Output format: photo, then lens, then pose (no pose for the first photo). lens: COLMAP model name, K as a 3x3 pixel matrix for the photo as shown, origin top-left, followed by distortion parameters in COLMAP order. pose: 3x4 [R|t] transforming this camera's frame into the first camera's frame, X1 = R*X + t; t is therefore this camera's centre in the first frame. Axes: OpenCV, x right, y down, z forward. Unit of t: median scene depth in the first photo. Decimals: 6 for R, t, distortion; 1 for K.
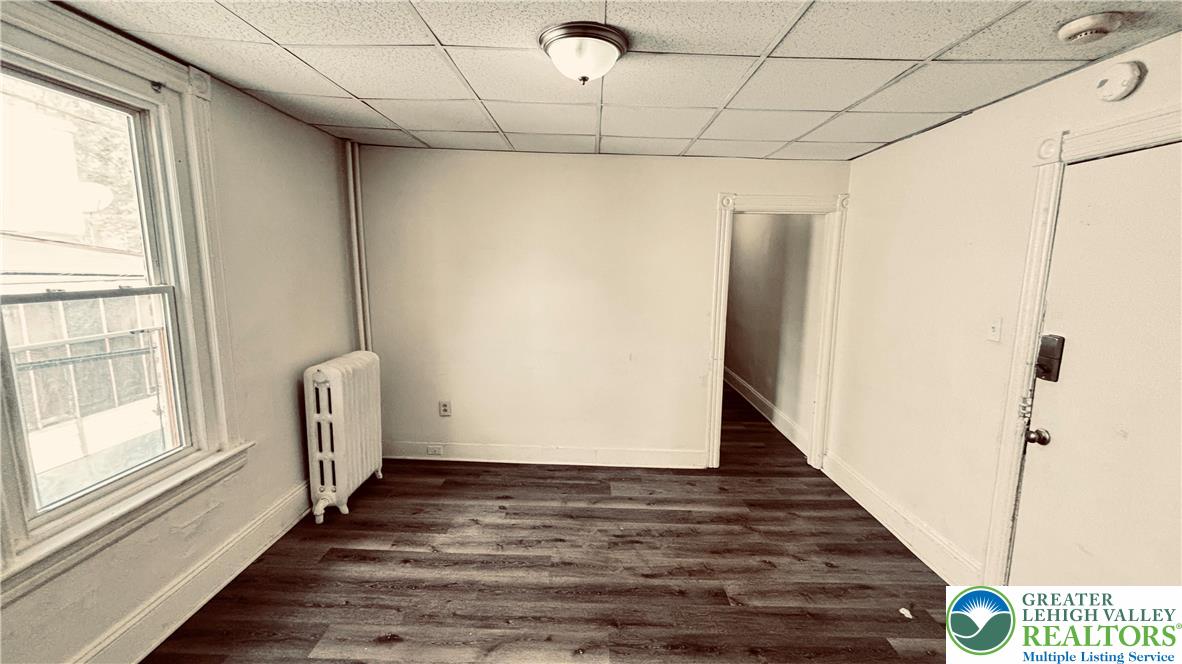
lens RADIAL K [[476.6, 0, 588.1], [0, 476.6, 331.6], [0, 0, 1]] dist [0.037850, -0.030424]
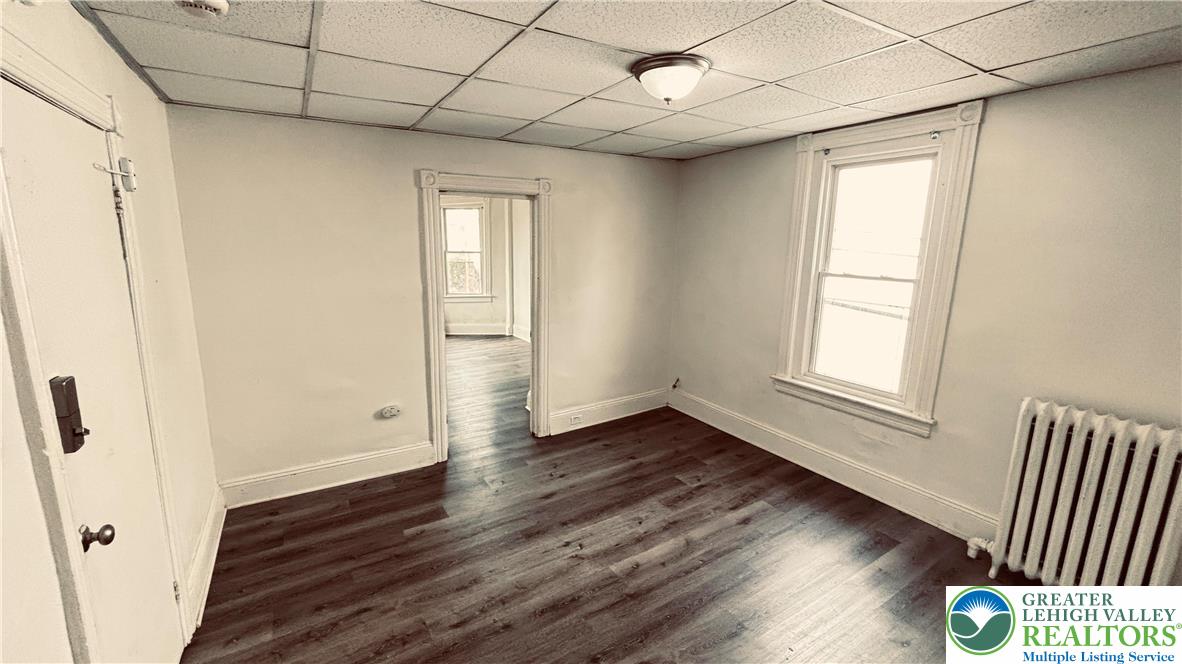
lens RADIAL K [[476.6, 0, 588.1], [0, 476.6, 331.6], [0, 0, 1]] dist [0.037850, -0.030424]
pose [[-0.846422, 0.074106, -0.527332, 0.633747], [-0.103984, 0.948205, 0.300157, -0.253631], [0.522262, 0.308894, -0.794875, 1.566461]]
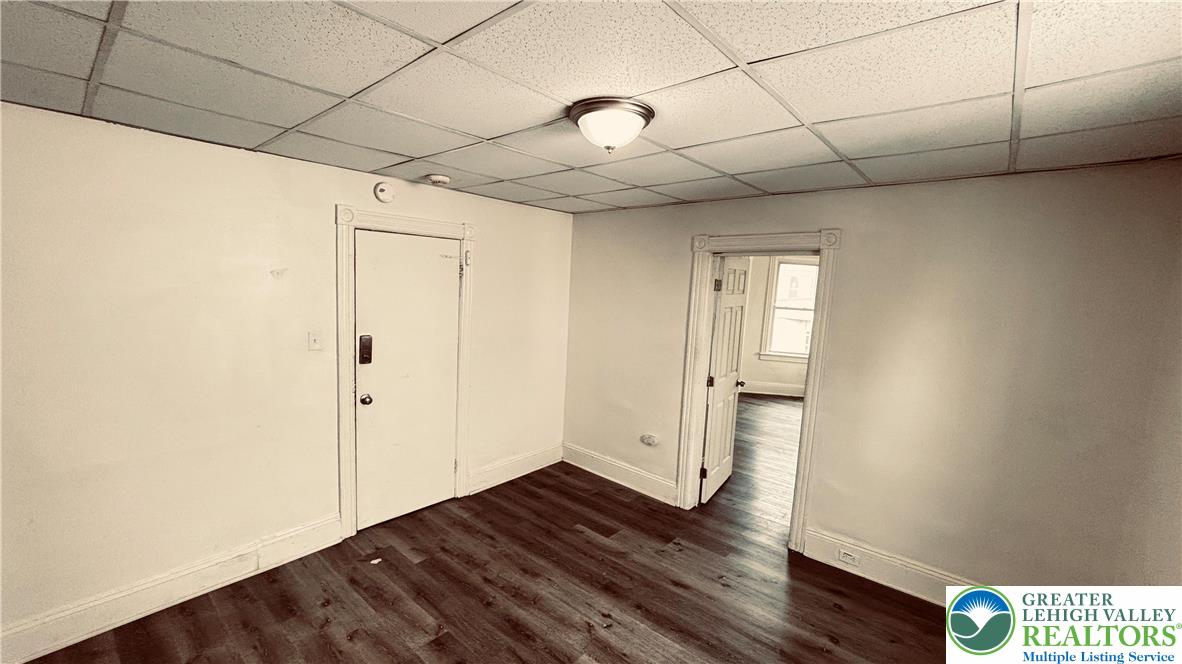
lens RADIAL K [[476.6, 0, 588.1], [0, 476.6, 331.6], [0, 0, 1]] dist [0.037850, -0.030424]
pose [[-0.763880, -0.120080, 0.634089, -0.534498], [0.038331, 0.972360, 0.230317, -0.300240], [-0.644219, 0.200239, -0.738164, 1.480047]]
